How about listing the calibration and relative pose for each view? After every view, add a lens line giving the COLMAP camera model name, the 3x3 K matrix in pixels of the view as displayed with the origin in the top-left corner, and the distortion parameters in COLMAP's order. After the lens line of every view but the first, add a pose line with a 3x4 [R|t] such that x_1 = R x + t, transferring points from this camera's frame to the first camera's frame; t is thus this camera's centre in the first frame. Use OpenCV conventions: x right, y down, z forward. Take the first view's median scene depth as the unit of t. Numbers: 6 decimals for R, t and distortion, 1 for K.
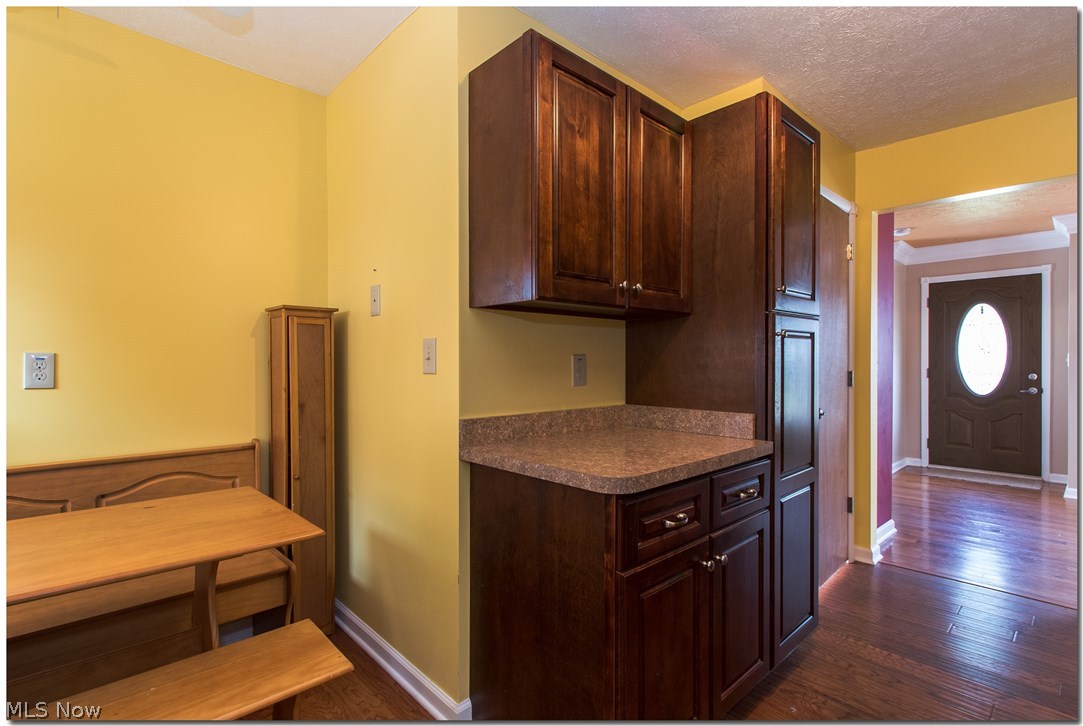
lens RADIAL K [[524.2, 0, 549.8], [0, 524.2, 364.6], [0, 0, 1]] dist [0.002832, -0.000702]
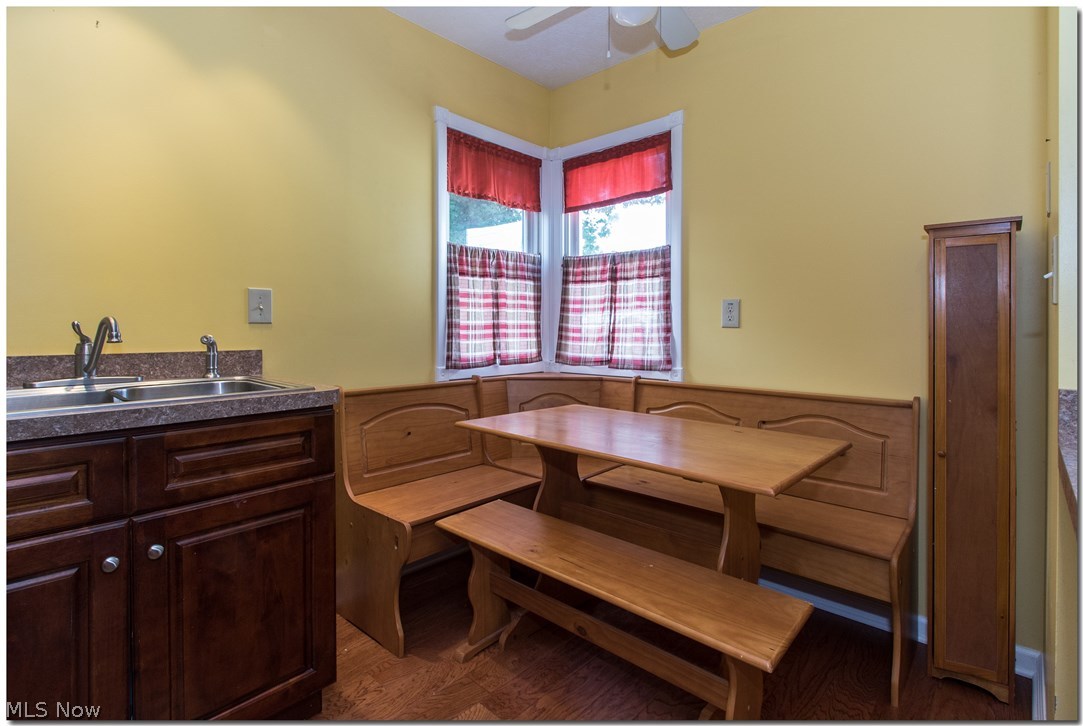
lens RADIAL K [[524.2, 0, 504.2], [0, 524.2, 330.8], [0, 0, 1]] dist [0.002832, -0.000702]
pose [[0.030479, 0.012963, -0.999451, 0.277228], [-0.009632, 0.999873, 0.012675, 0.041585], [0.999489, 0.009240, 0.030600, 0.395222]]
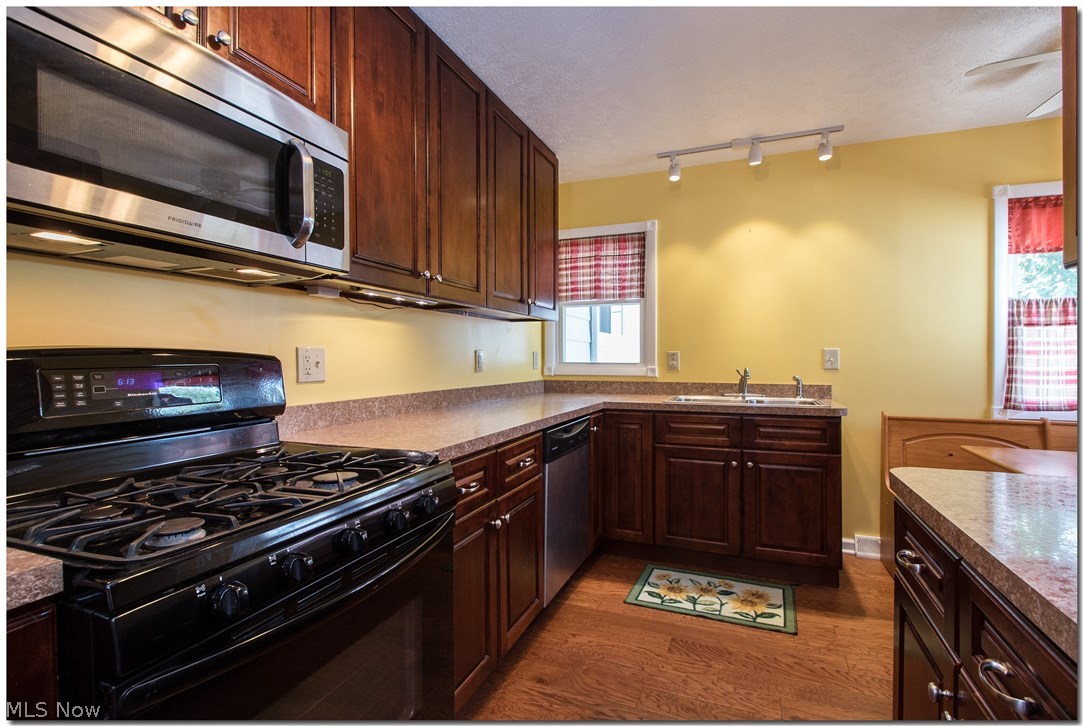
lens RADIAL K [[524.2, 0, 537.8], [0, 524.2, 362.9], [0, 0, 1]] dist [0.002832, -0.000702]
pose [[-0.911151, 0.010732, -0.411934, 0.702955], [0.003188, 0.999814, 0.018996, -0.000006], [0.412061, 0.015995, -0.911016, 0.960878]]
